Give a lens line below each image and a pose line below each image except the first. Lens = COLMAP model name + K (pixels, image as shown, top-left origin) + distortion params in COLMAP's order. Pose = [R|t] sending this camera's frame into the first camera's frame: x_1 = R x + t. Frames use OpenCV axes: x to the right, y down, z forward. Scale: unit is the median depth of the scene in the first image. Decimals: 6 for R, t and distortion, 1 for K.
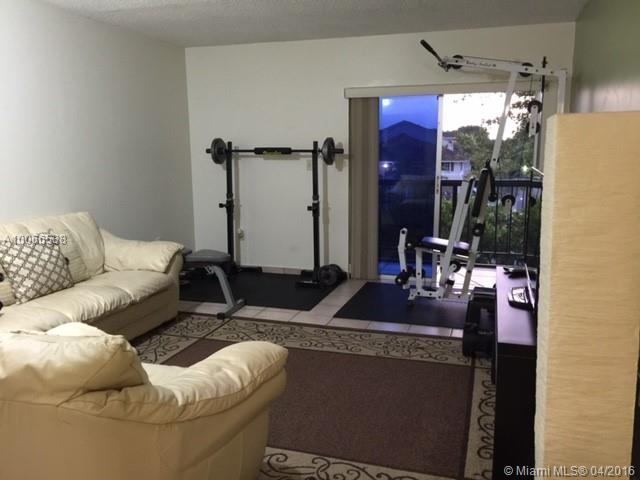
lens RADIAL K [[540.4, 0, 323.1], [0, 540.4, 238.2], [0, 0, 1]] dist [0.088070, -0.140819]
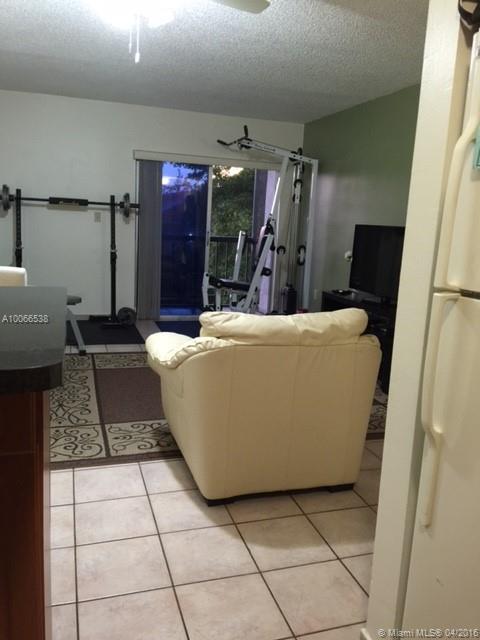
lens RADIAL K [[540.4, 0, 242.3], [0, 540.4, 320.0], [0, 0, 1]] dist [0.088070, -0.140819]
pose [[0.815946, -0.061044, 0.574896, -0.518032], [0.041934, 0.998040, 0.046458, 0.038206], [-0.576605, -0.013800, 0.816906, -0.066734]]
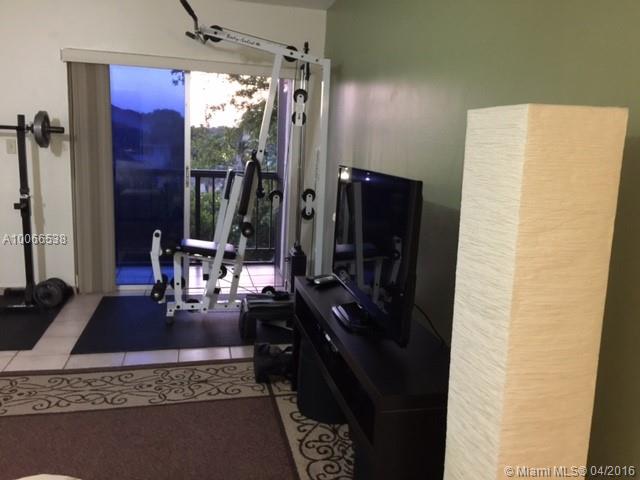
lens RADIAL K [[540.4, 0, 323.1], [0, 540.4, 238.2], [0, 0, 1]] dist [0.088070, -0.140819]
pose [[0.857037, -0.047403, 0.513070, -0.059862], [0.033638, 0.998782, 0.036089, -0.028047], [-0.514156, -0.013671, 0.857588, 0.170191]]
